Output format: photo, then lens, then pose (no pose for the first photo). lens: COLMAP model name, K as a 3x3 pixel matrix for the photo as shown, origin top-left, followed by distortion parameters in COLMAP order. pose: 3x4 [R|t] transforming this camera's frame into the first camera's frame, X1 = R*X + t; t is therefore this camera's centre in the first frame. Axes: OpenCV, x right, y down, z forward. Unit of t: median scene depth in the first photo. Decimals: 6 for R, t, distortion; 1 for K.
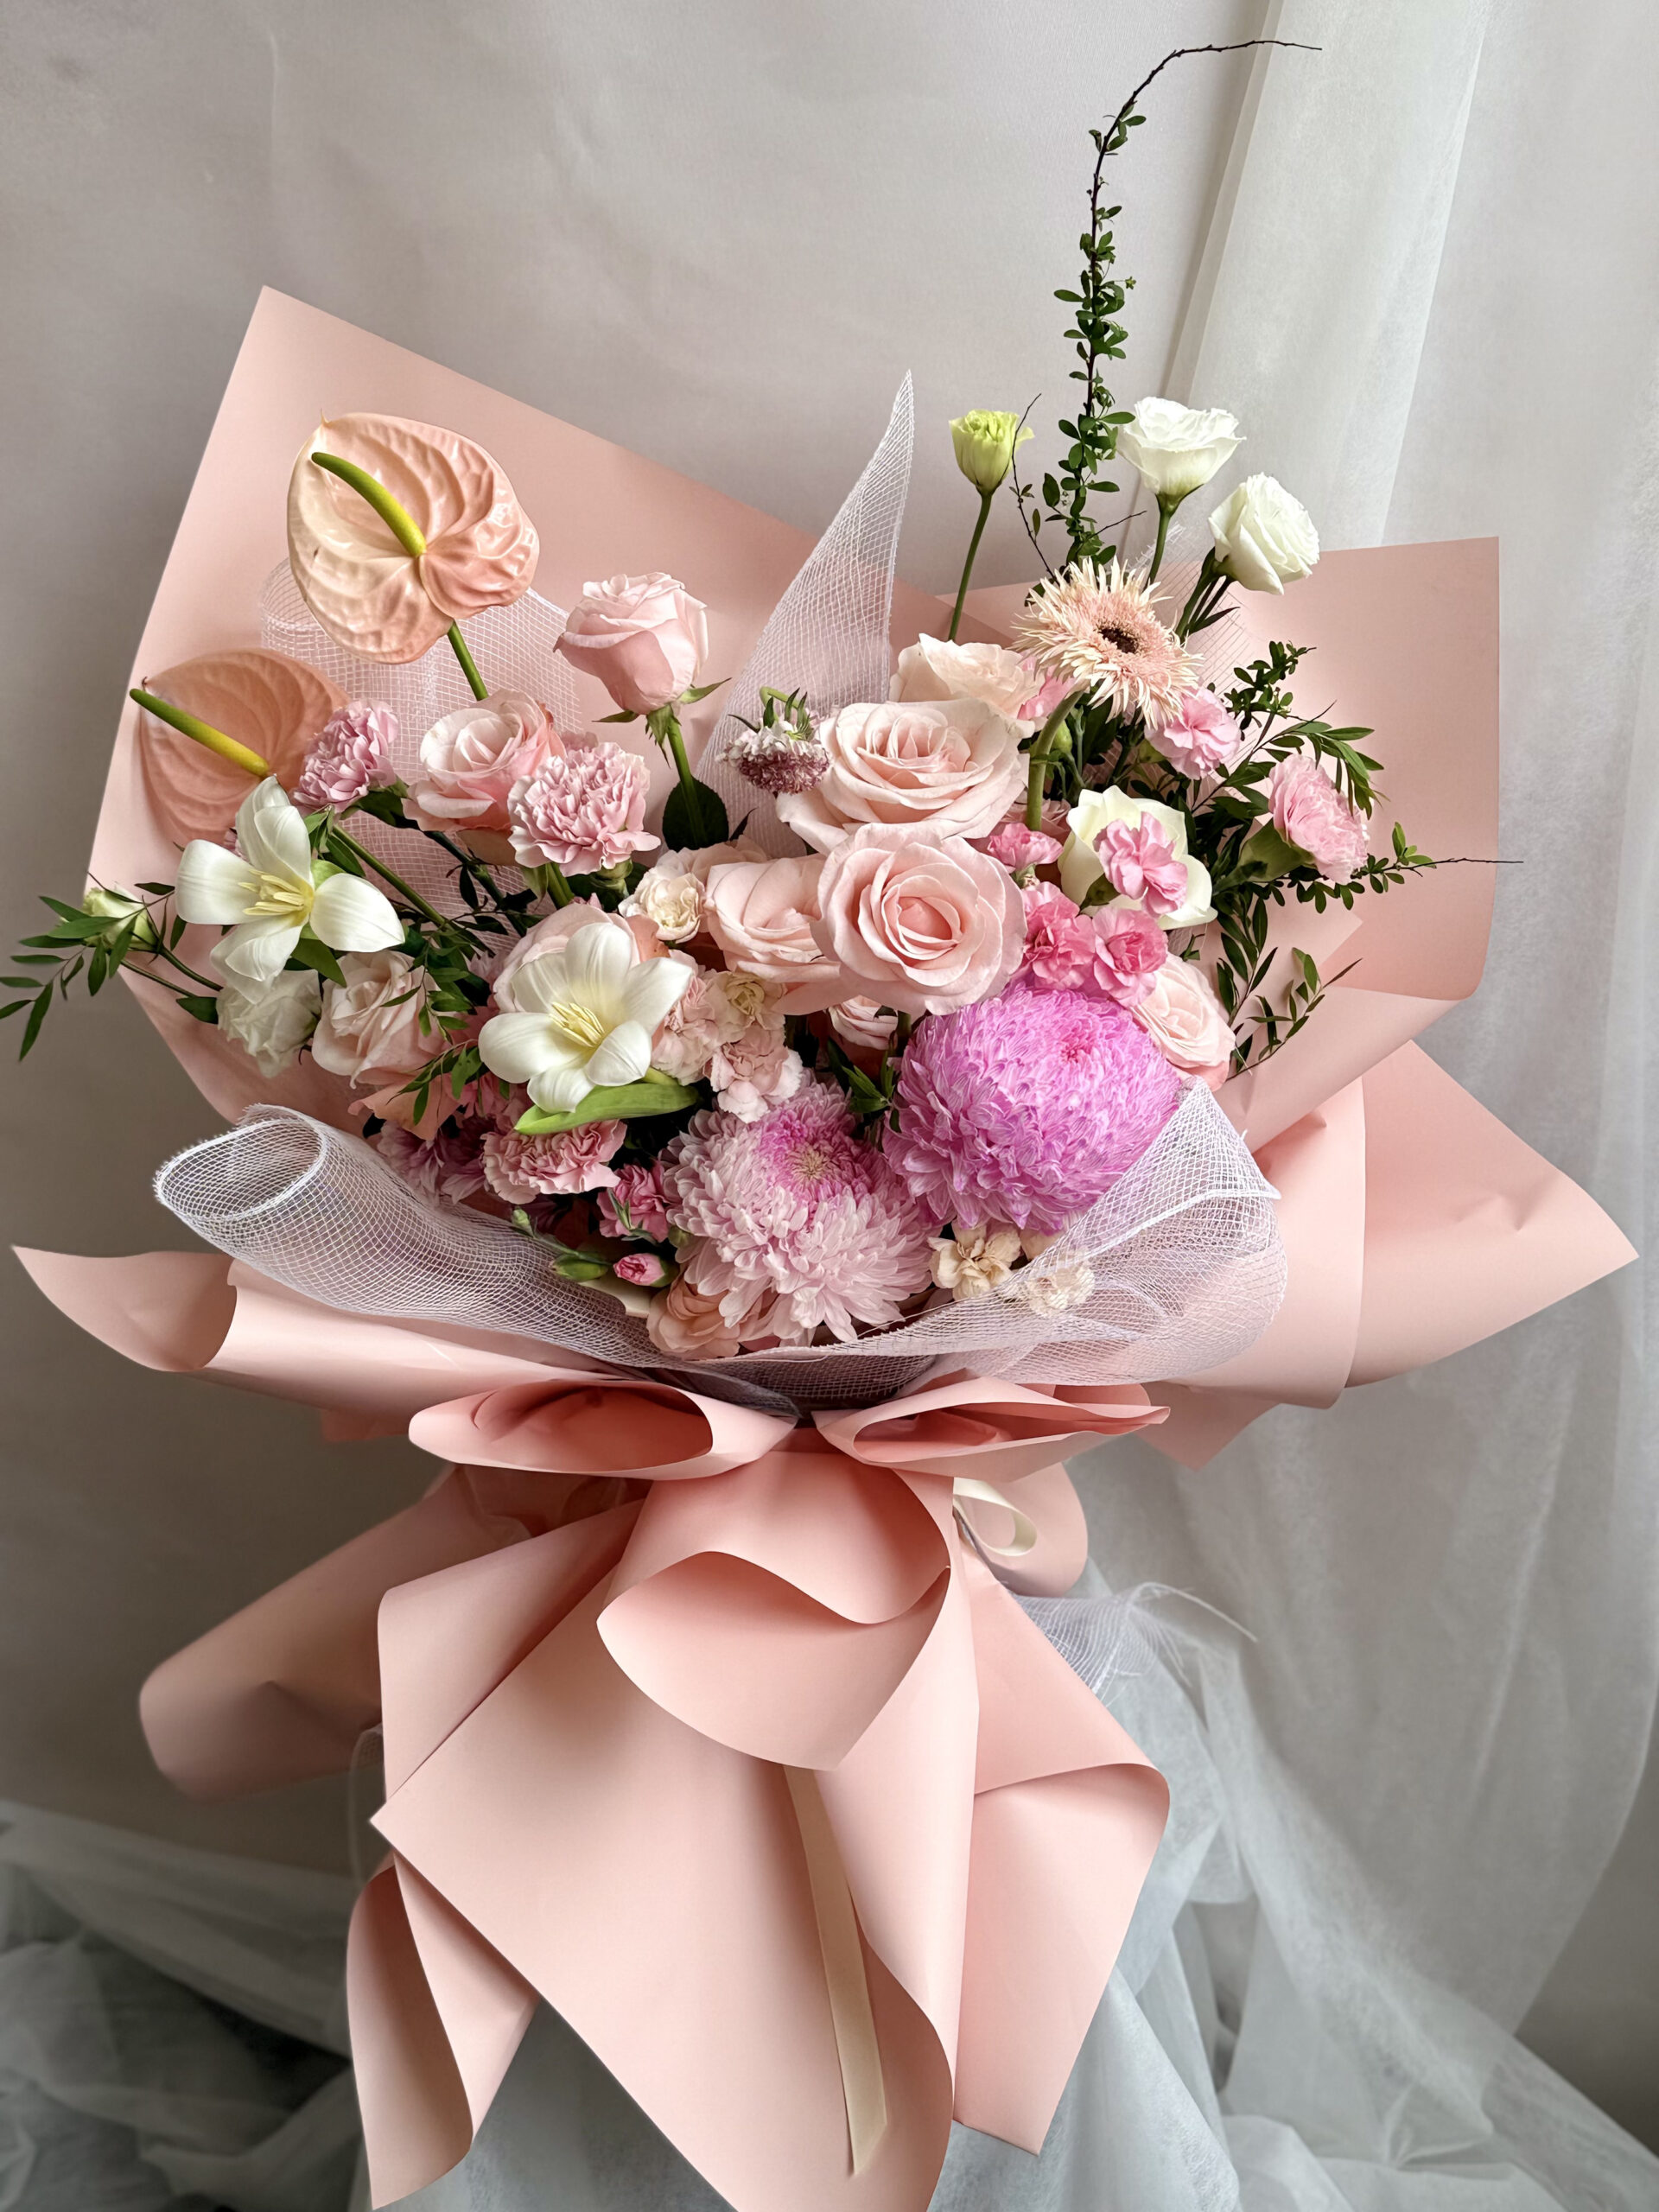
lens RADIAL K [[2798.8, 0, 813.7], [0, 2798.8, 1095.8], [0, 0, 1]] dist [0.126716, 0.000000]
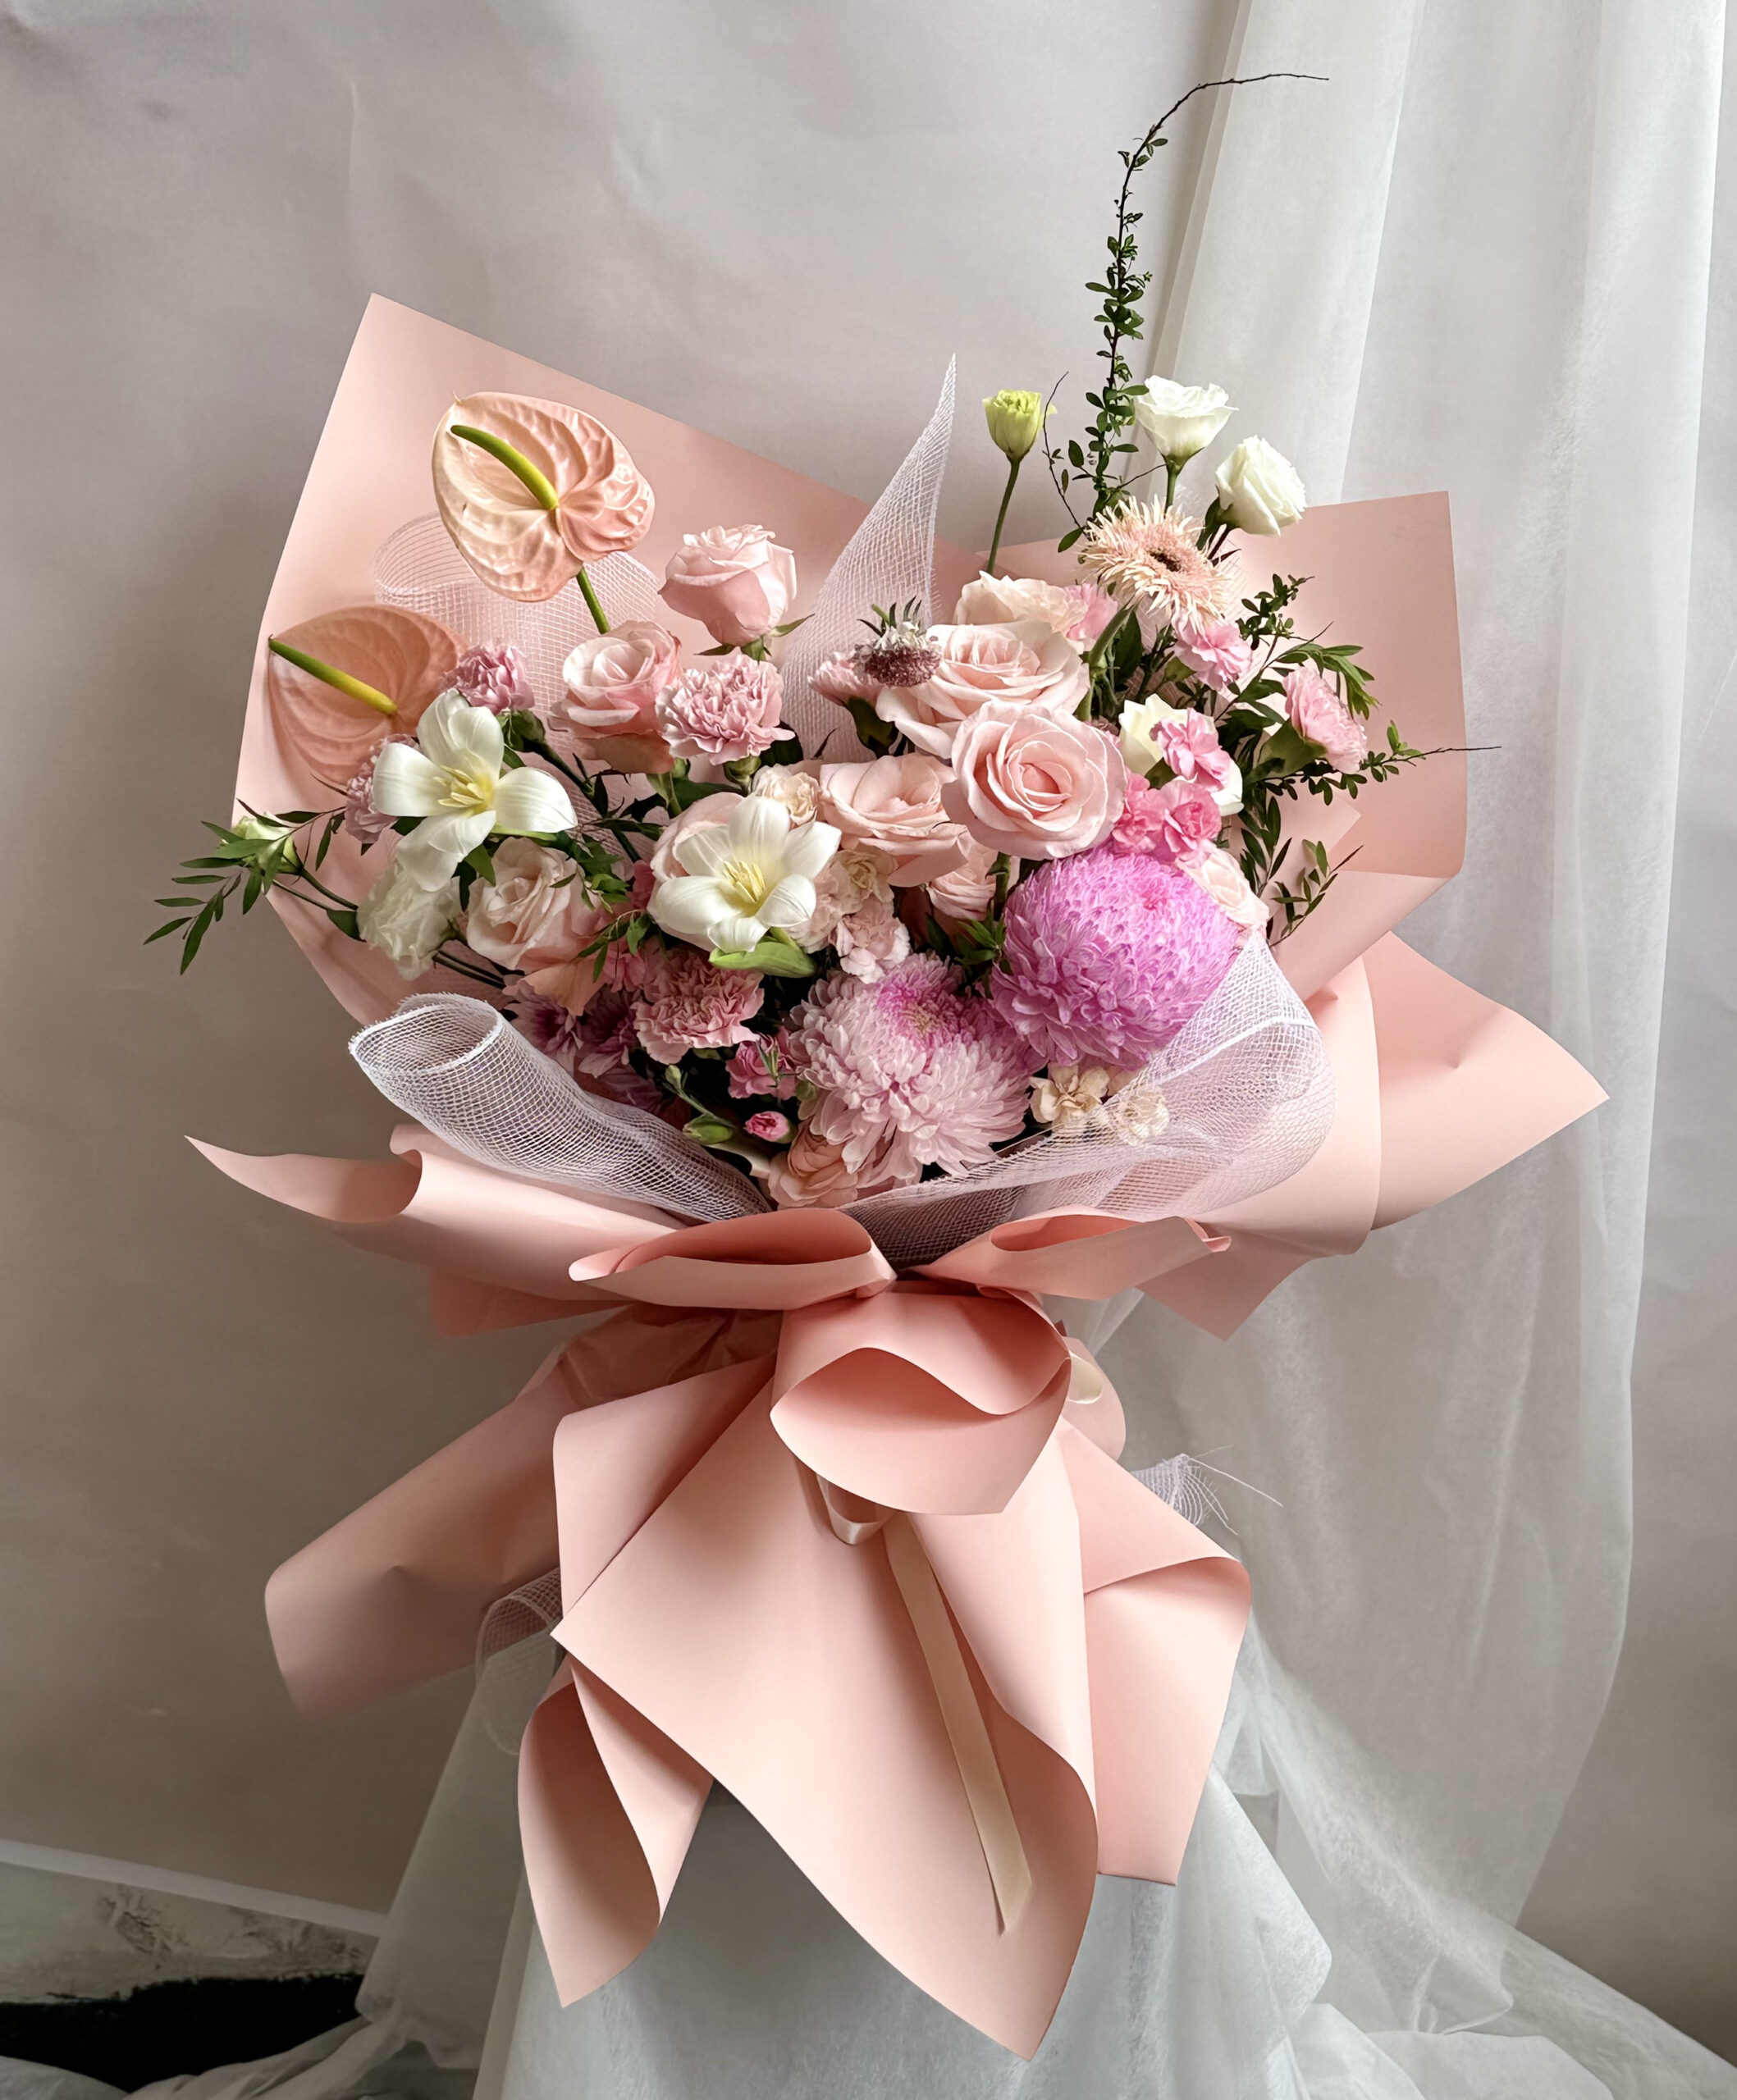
lens RADIAL K [[3276.6, 0, 900.7], [0, 3276.6, 923.3], [0, 0, 1]] dist [0.163749, 0.000000]
pose [[0.989503, -0.032837, 0.140730, -0.190848], [0.051069, 0.990463, -0.127966, 0.151688], [-0.135186, 0.133810, 0.981743, -0.306401]]
